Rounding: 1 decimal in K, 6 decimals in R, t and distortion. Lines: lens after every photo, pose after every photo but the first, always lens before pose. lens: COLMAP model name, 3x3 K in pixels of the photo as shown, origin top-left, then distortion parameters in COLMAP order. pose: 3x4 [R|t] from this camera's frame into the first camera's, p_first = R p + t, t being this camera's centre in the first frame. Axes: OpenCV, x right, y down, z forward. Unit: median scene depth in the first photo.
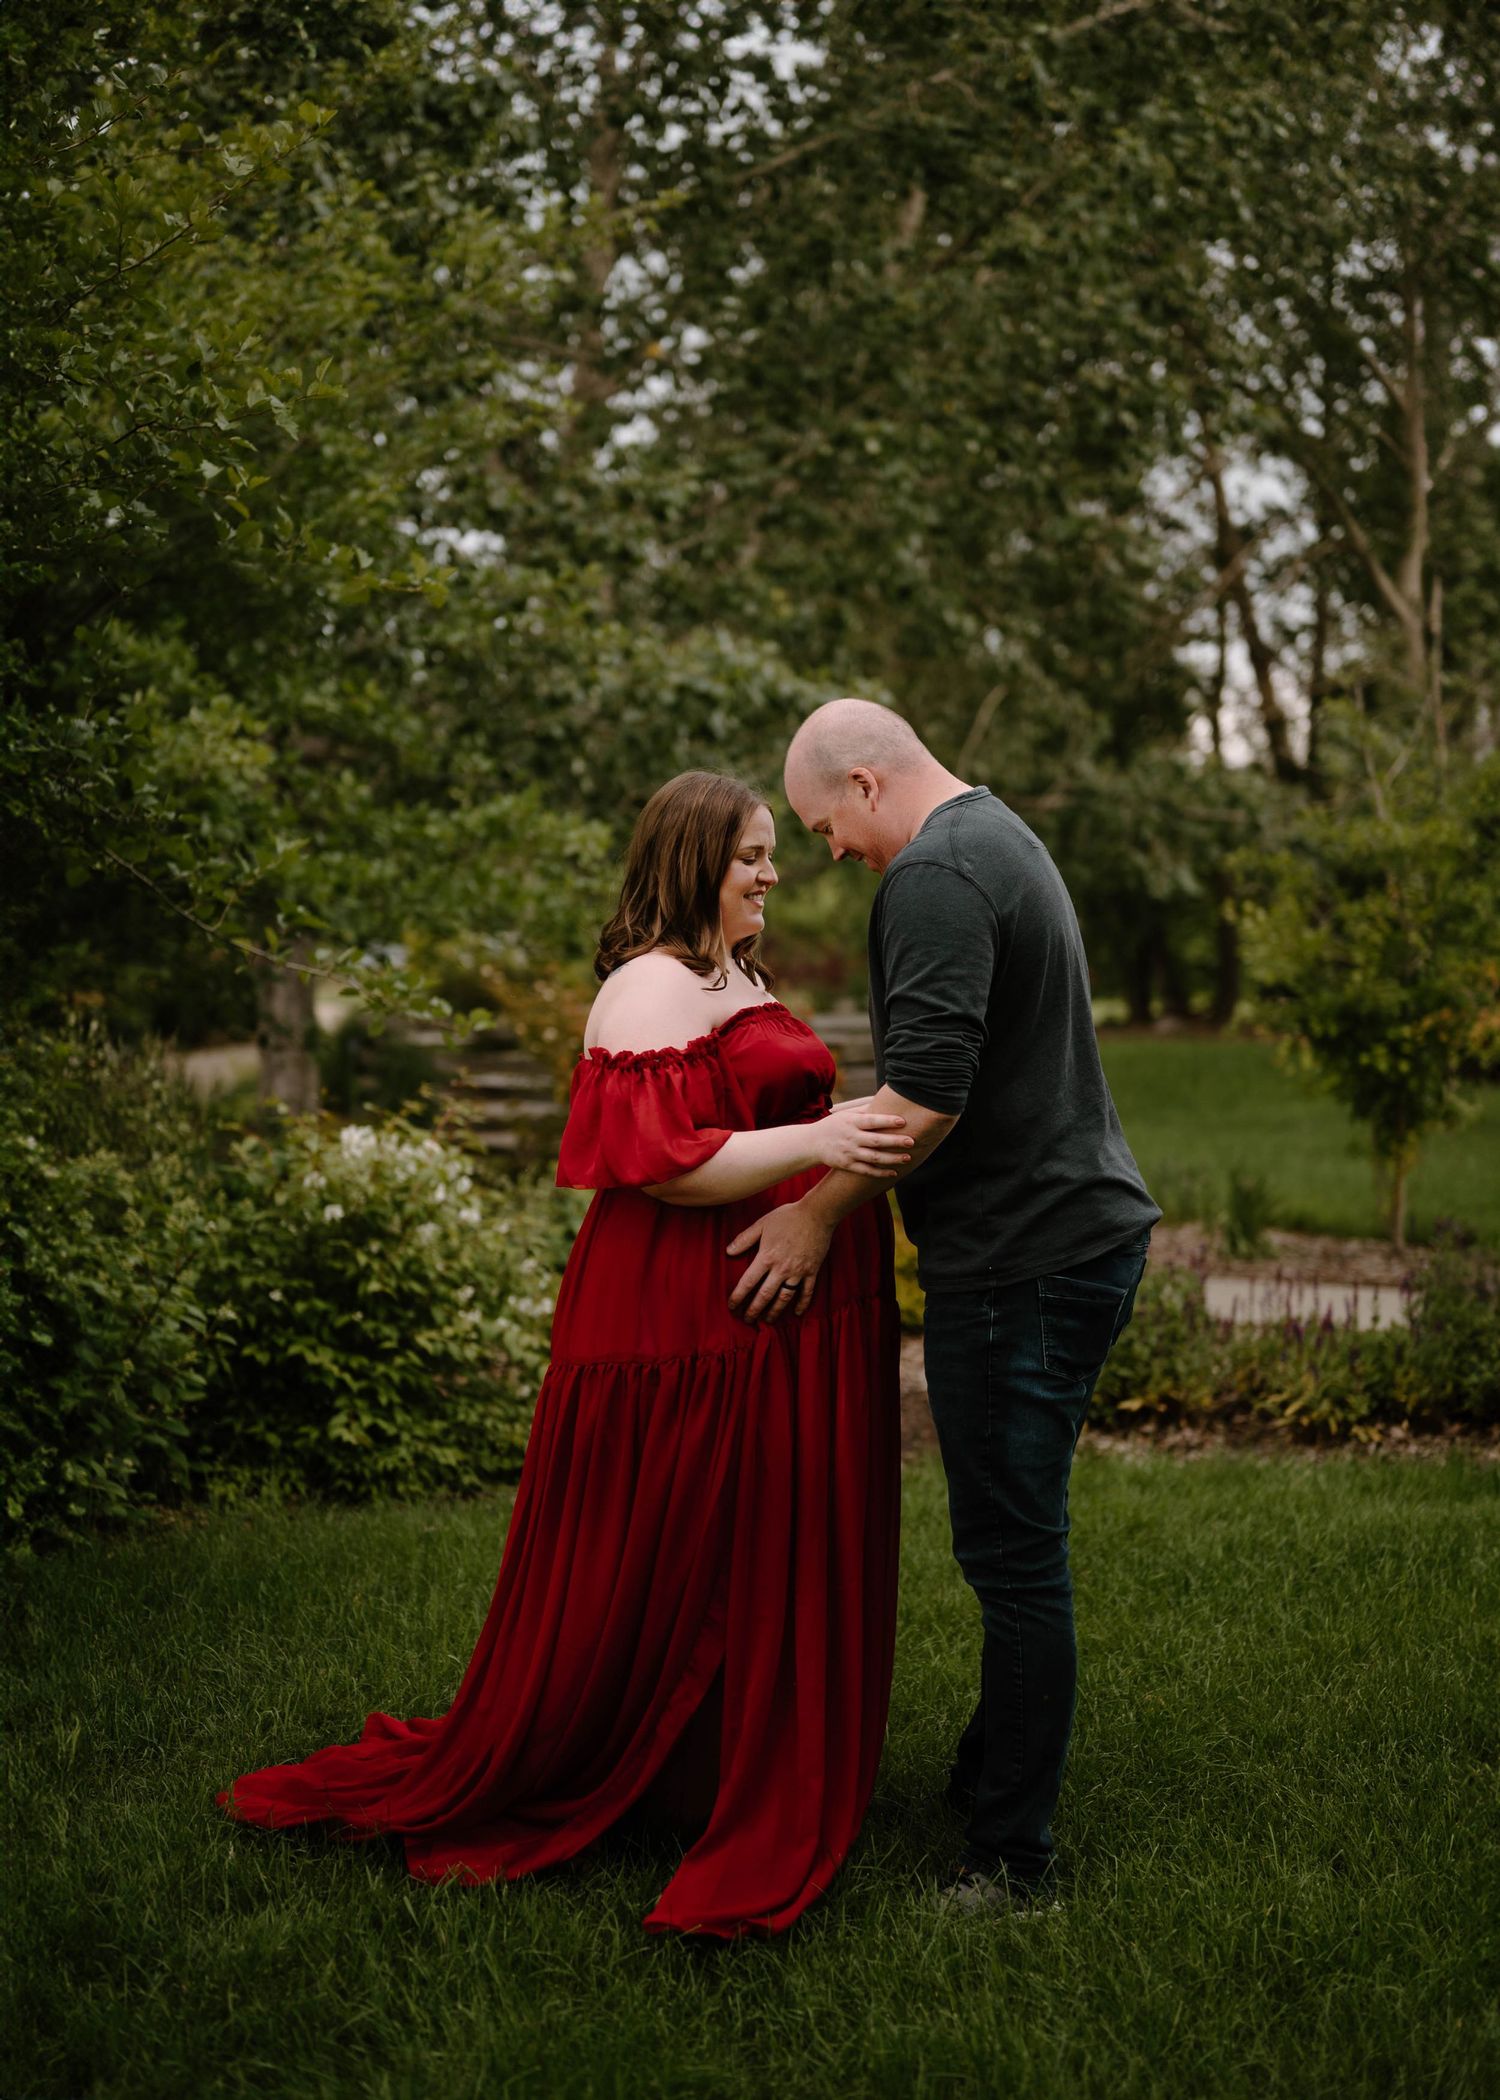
lens RADIAL K [[2992.5, 0, 750.0], [0, 2992.5, 1050.0], [0, 0, 1]] dist [-0.008273, -0.007879]
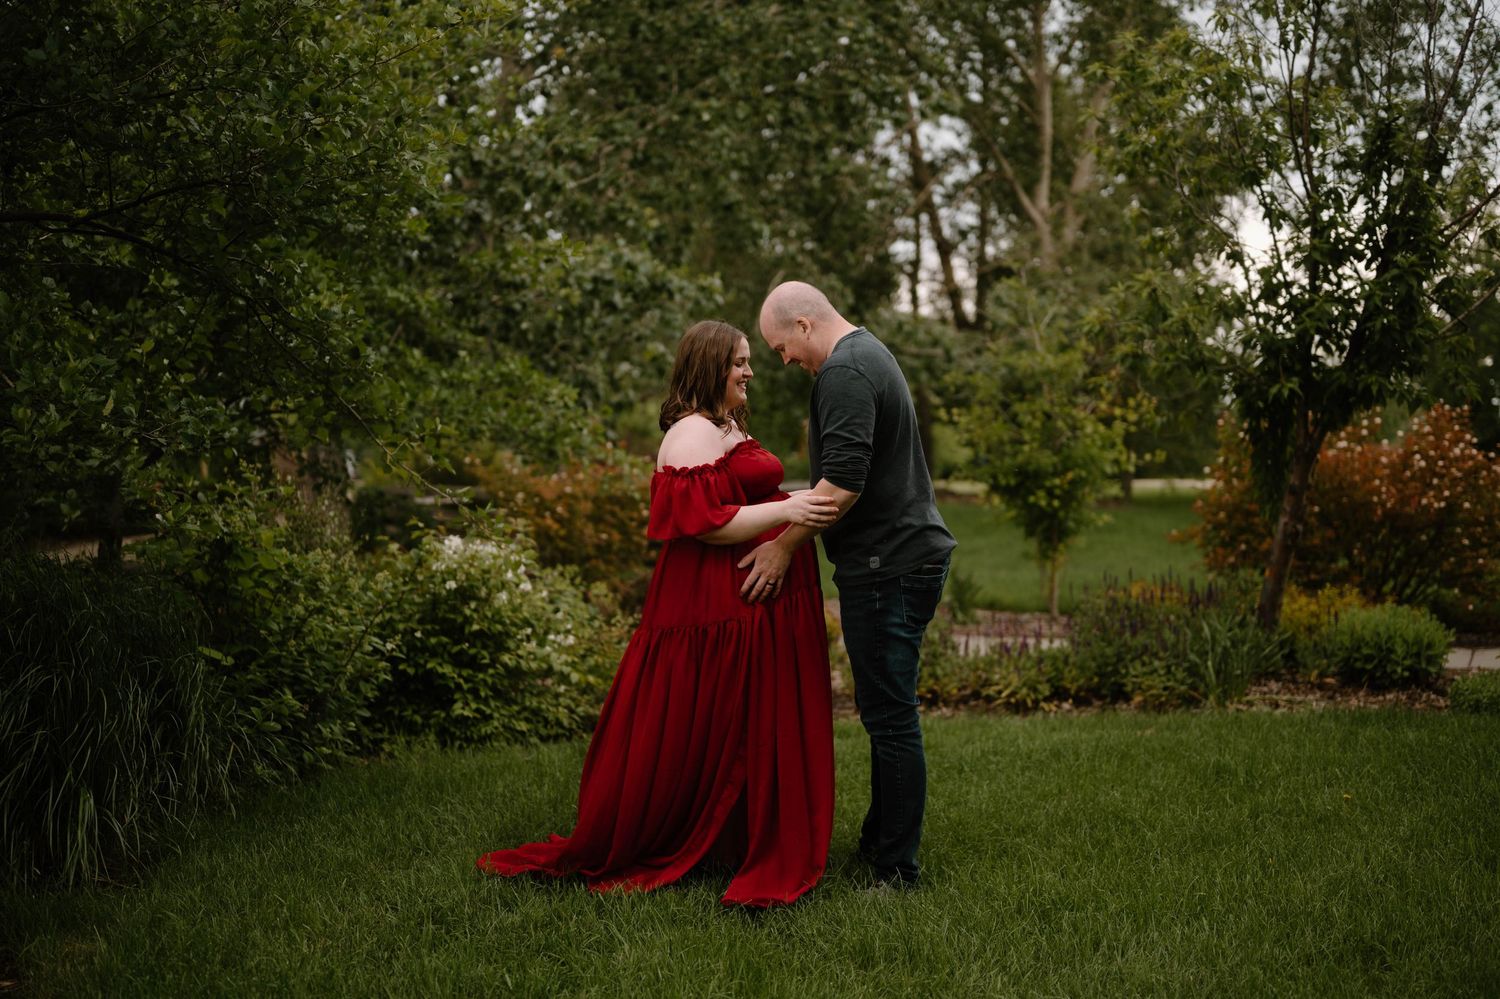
lens RADIAL K [[2239.8, 0, 750.0], [0, 2239.8, 499.5], [0, 0, 1]] dist [-0.004720, 0.059964]
pose [[0.995386, -0.017443, 0.094350, -0.082054], [0.019167, 0.999665, -0.017394, 0.028982], [-0.094015, 0.019122, 0.995387, -0.258981]]
